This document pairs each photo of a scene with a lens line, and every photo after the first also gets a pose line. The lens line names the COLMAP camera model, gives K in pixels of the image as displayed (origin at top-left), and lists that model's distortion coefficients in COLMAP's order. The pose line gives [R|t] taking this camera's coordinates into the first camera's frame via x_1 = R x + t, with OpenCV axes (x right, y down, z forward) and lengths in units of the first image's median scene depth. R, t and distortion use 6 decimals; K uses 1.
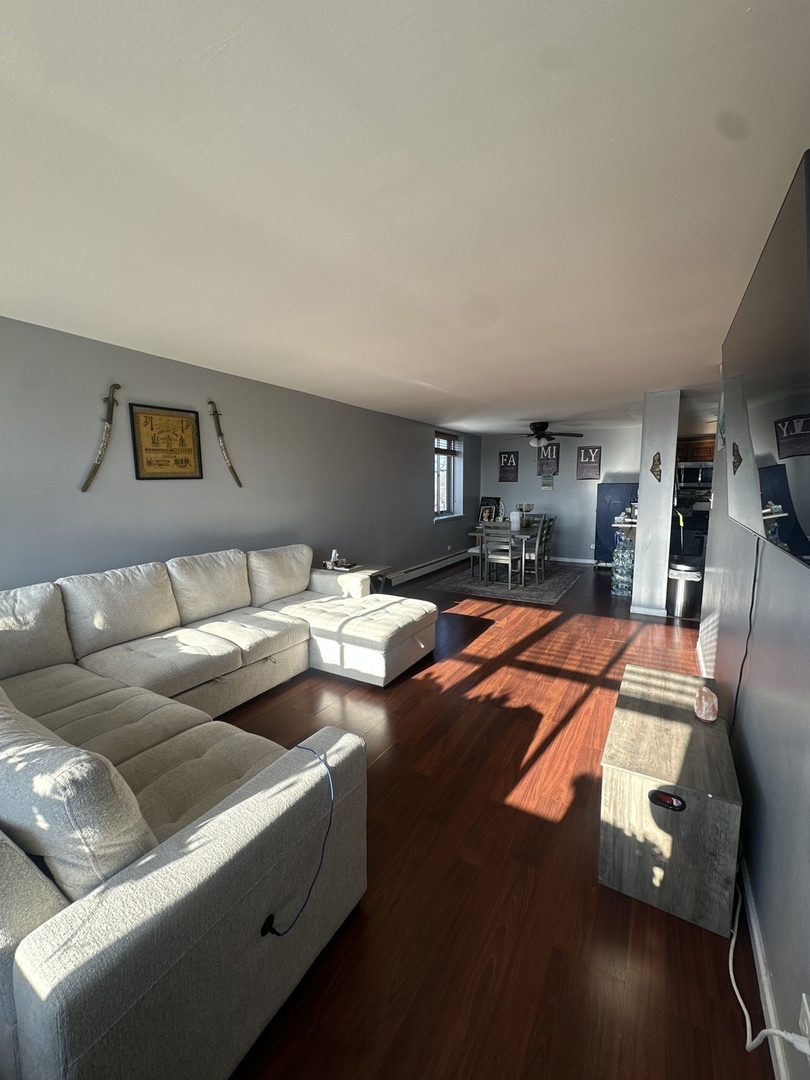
lens RADIAL K [[430.6, 0, 405.8], [0, 430.6, 540.0], [0, 0, 1]] dist [-0.000873, -0.000008]
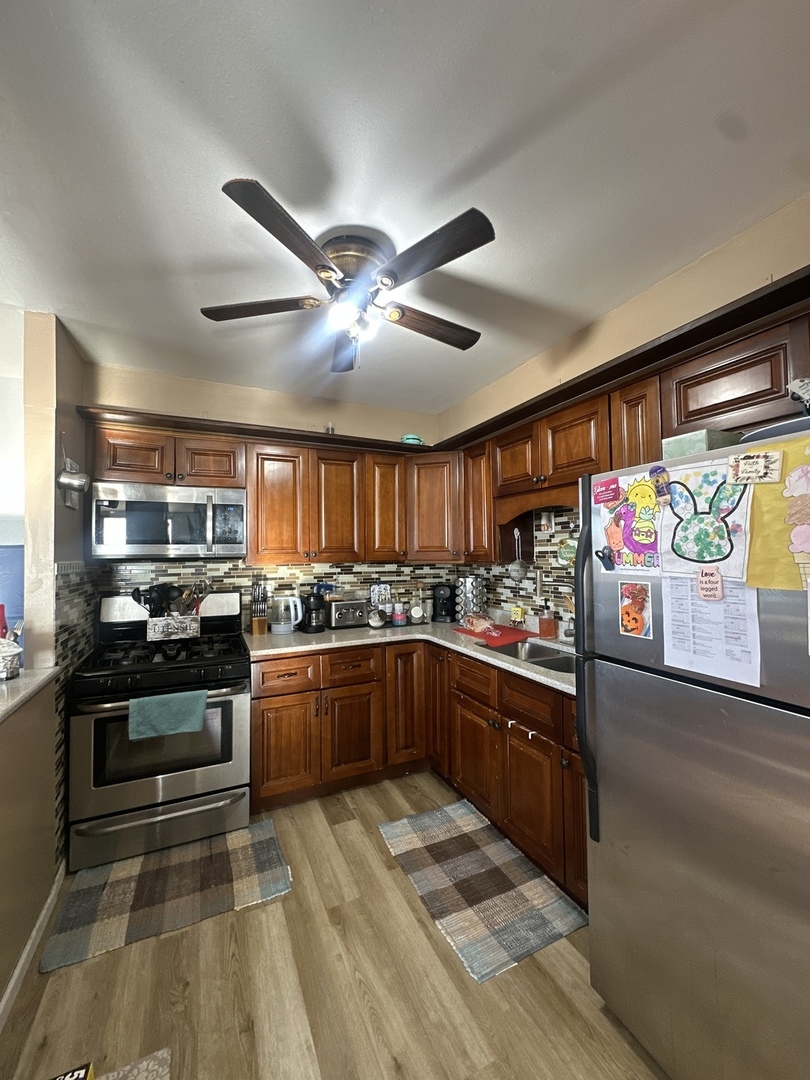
lens RADIAL K [[430.6, 0, 404.0], [0, 430.6, 538.9], [0, 0, 1]] dist [-0.000873, -0.000008]
pose [[0.560860, 0.025627, 0.827514, 0.457408], [0.110779, 0.988210, -0.105686, -0.077861], [-0.820466, 0.150946, 0.551408, 0.642563]]
